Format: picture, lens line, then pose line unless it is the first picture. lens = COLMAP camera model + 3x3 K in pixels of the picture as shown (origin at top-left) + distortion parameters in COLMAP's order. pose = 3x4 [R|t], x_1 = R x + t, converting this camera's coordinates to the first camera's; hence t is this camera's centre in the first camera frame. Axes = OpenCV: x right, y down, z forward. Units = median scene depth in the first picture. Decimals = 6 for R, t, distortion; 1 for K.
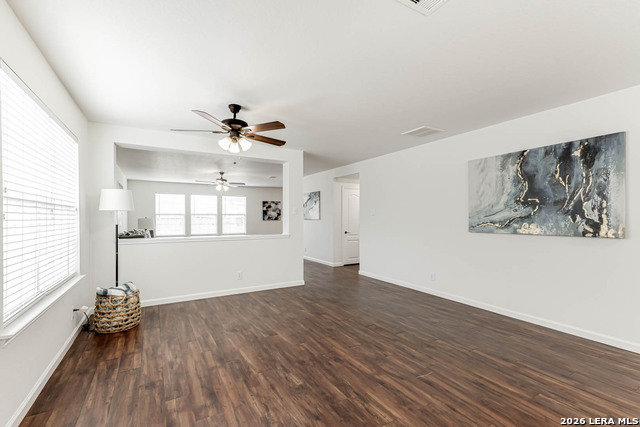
lens RADIAL K [[289.8, 0, 316.7], [0, 289.8, 216.0], [0, 0, 1]] dist [0.014149, 0.000942]
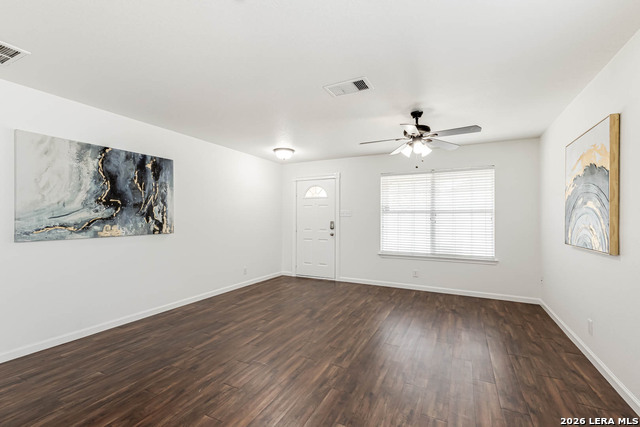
lens RADIAL K [[289.8, 0, 318.4], [0, 289.8, 212.5], [0, 0, 1]] dist [0.014149, 0.000942]
pose [[-0.563684, 0.014934, 0.825856, -0.472285], [-0.004845, 0.999760, -0.021385, 0.001394], [-0.825976, -0.016055, -0.563476, 1.029265]]
